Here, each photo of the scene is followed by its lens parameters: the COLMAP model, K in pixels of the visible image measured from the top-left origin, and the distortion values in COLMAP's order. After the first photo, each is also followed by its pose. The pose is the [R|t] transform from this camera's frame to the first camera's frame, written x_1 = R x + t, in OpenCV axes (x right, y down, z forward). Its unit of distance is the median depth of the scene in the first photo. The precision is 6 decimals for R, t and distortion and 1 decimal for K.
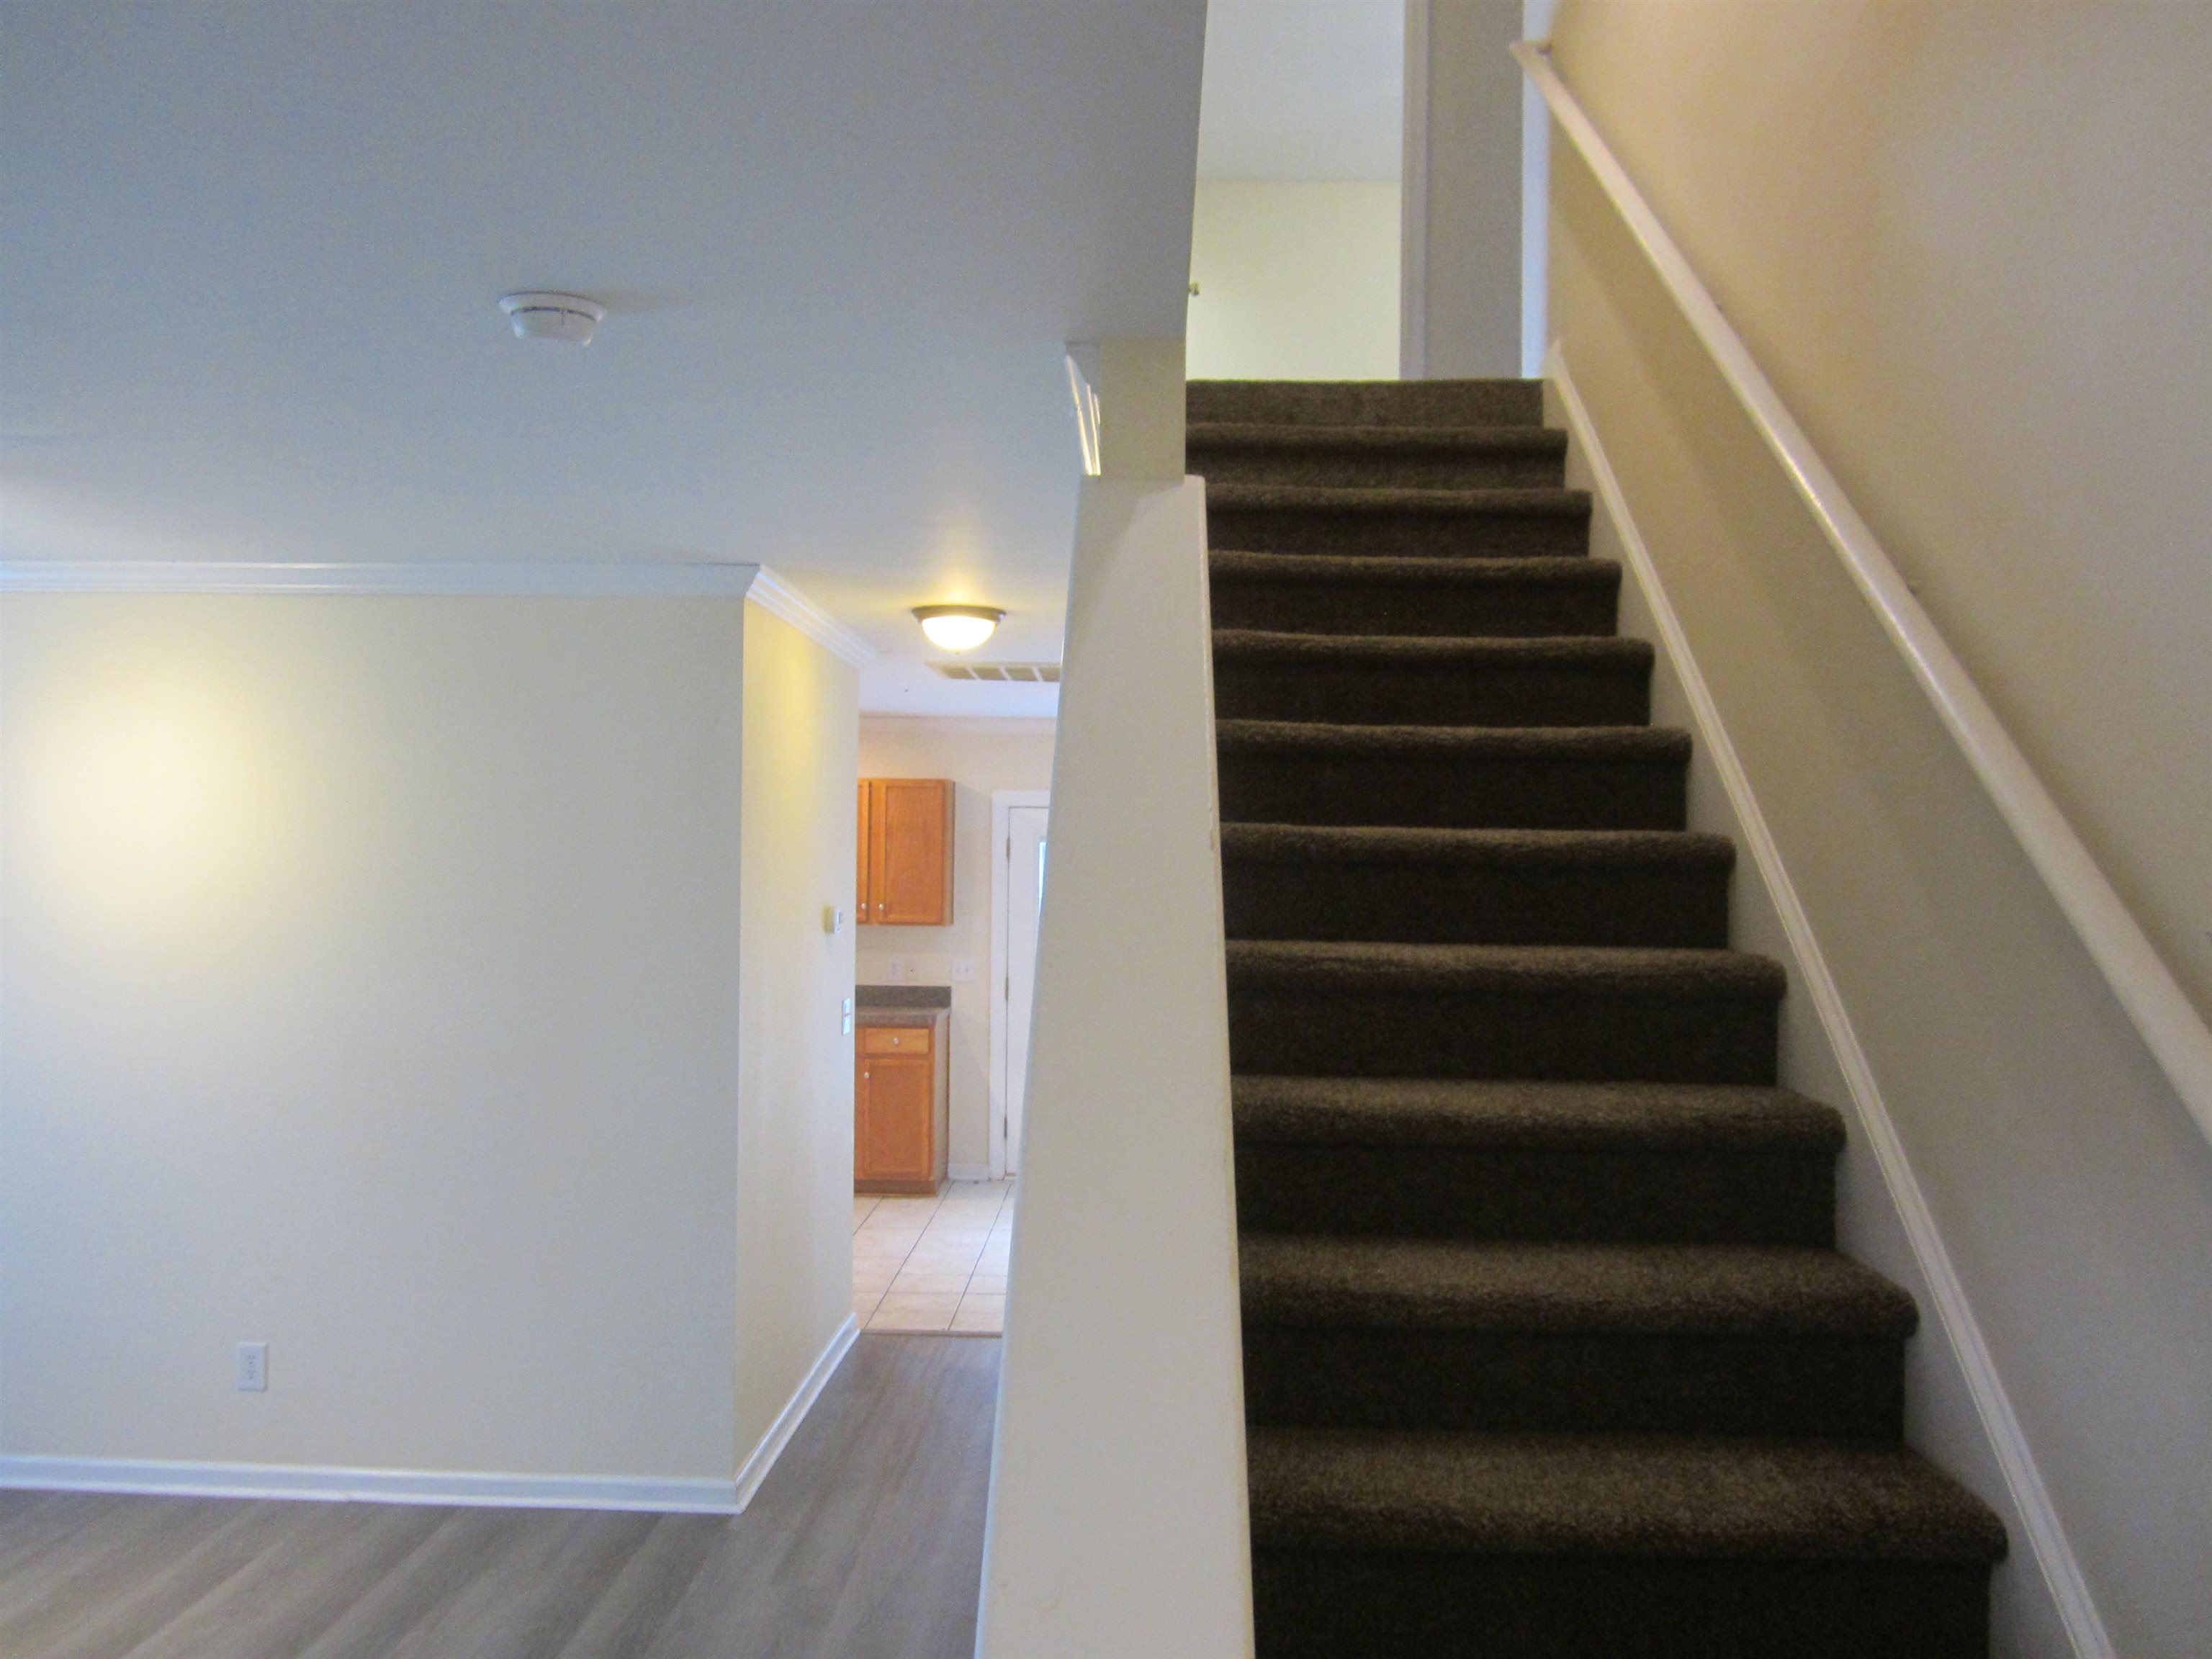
lens RADIAL K [[1845.4, 0, 1106.0], [0, 1845.4, 829.5], [0, 0, 1]] dist [-0.012088, -0.012879]
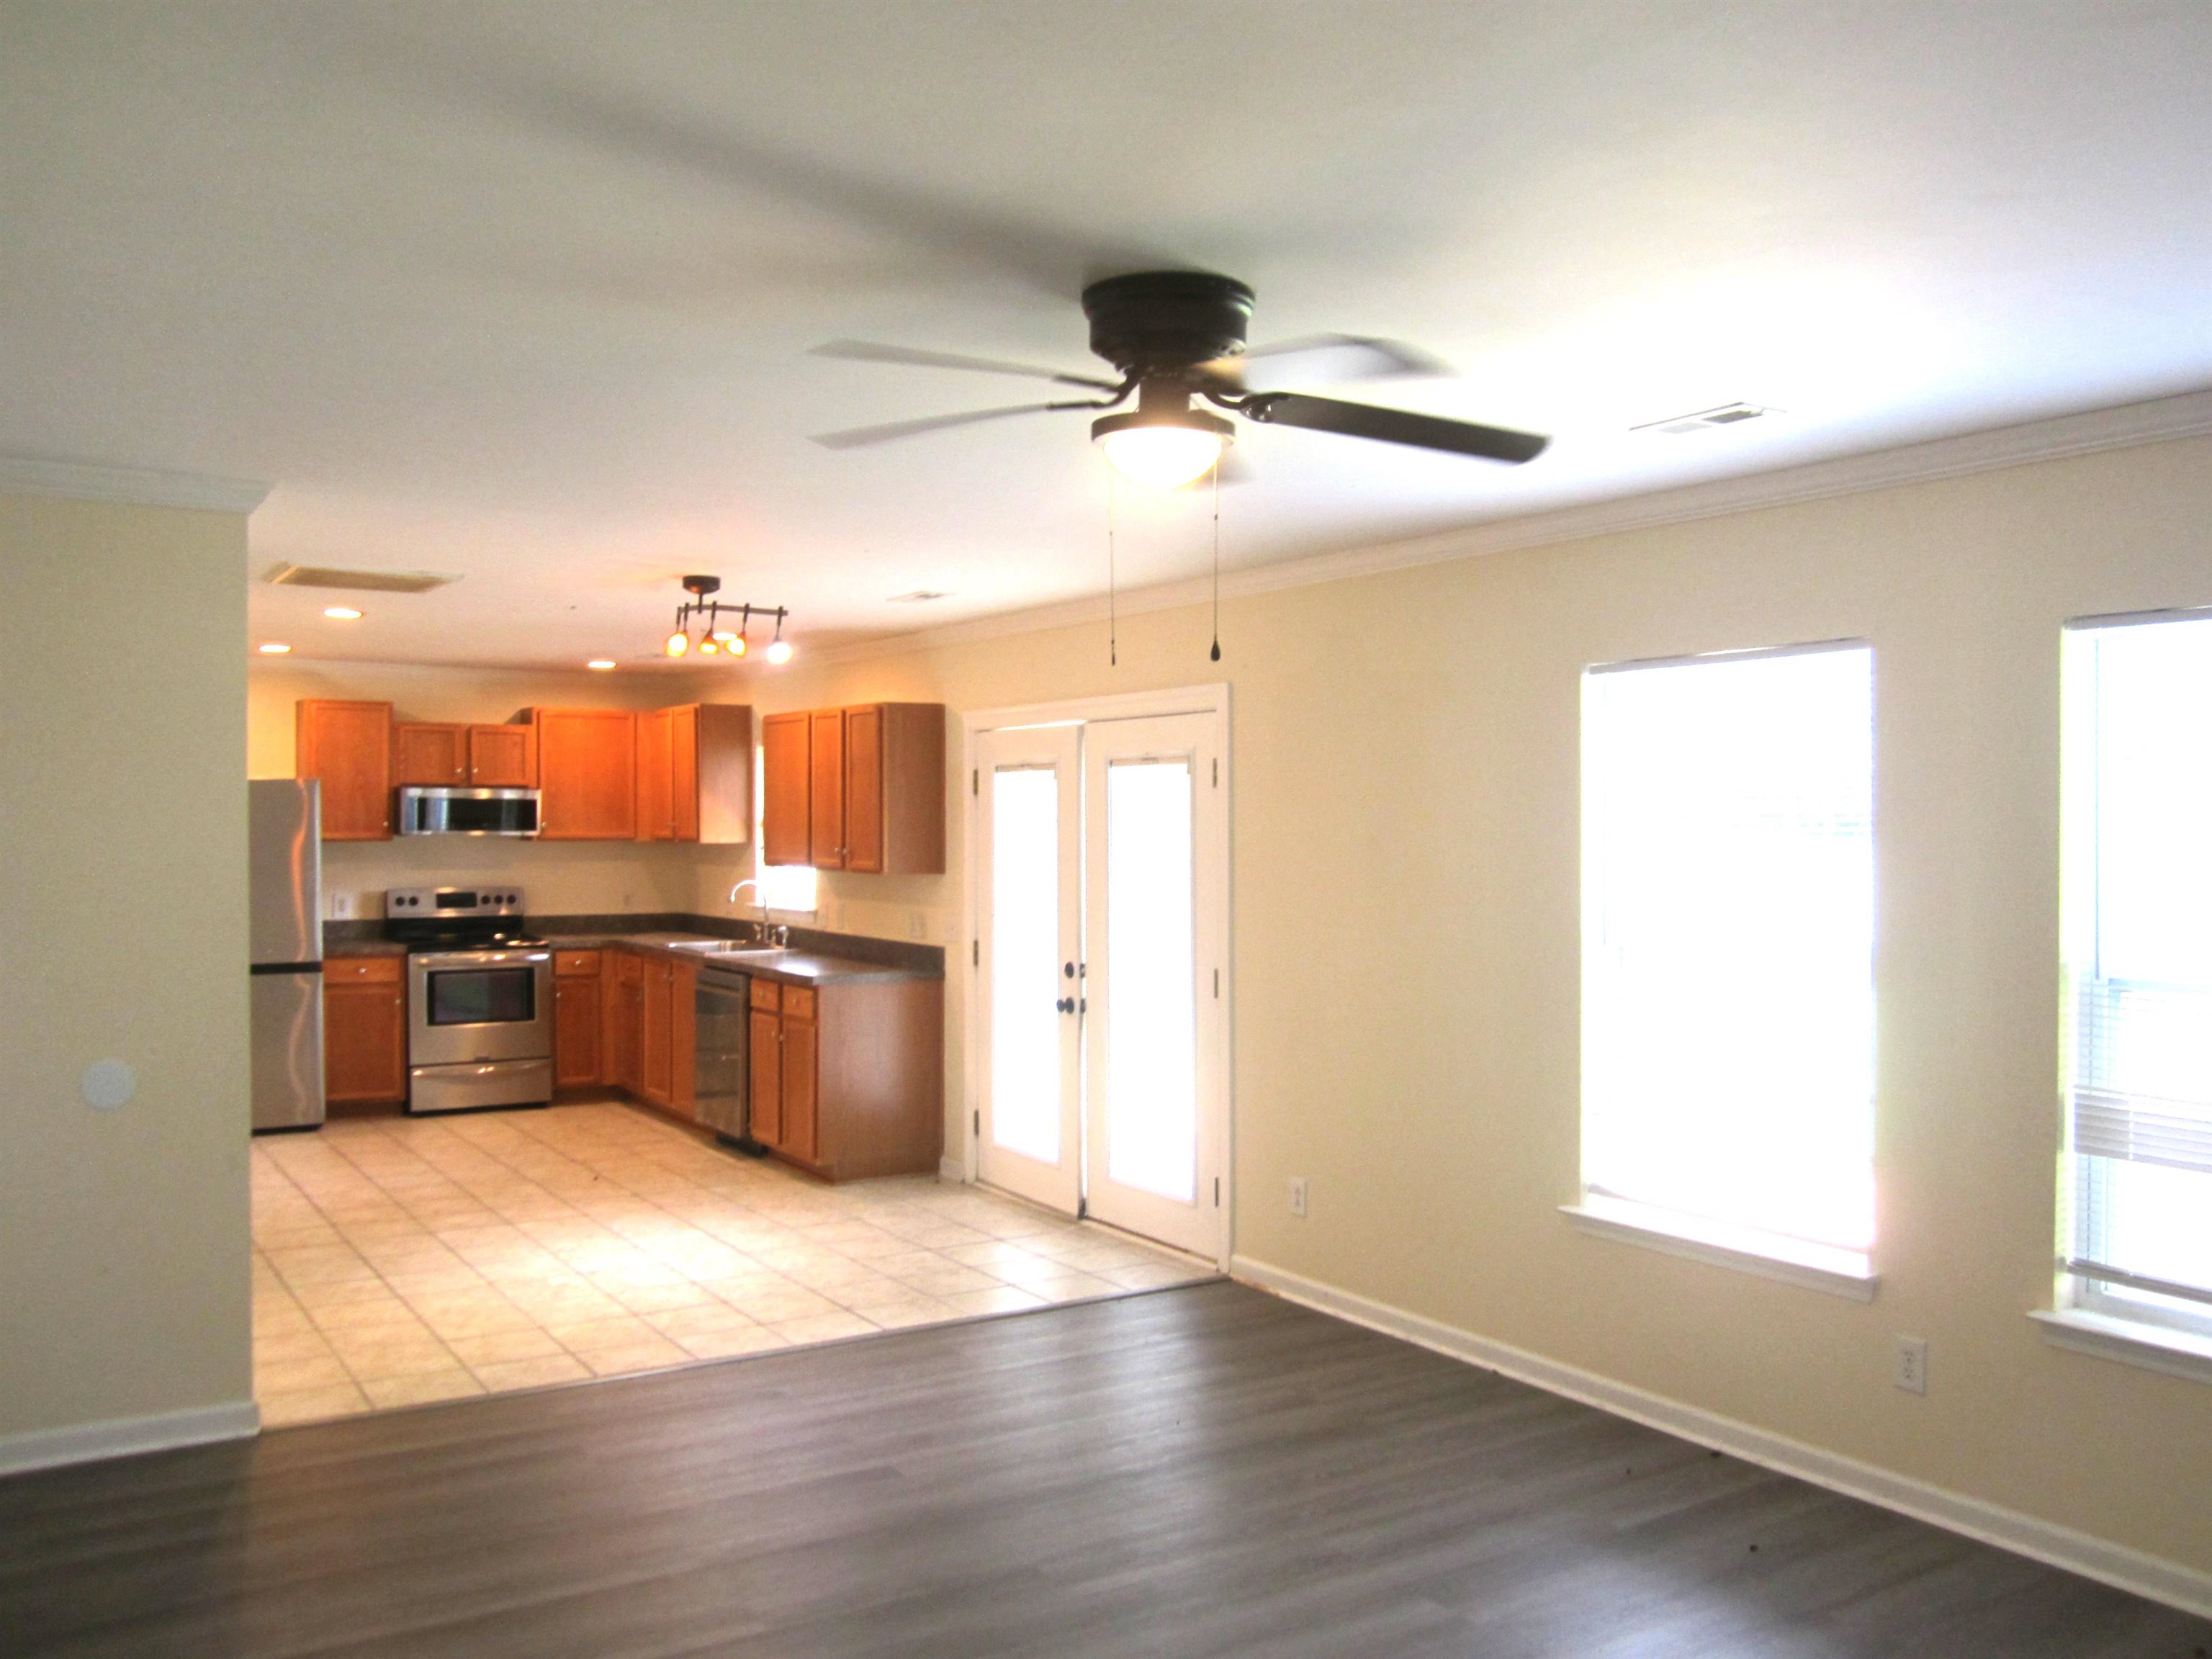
lens RADIAL K [[1845.4, 0, 1106.0], [0, 1845.4, 829.5], [0, 0, 1]] dist [-0.012088, -0.012879]
pose [[0.563821, -0.003849, -0.825888, 0.648989], [0.006854, 0.999977, 0.000019, 0.031938], [0.825868, -0.005672, 0.563834, 0.589395]]
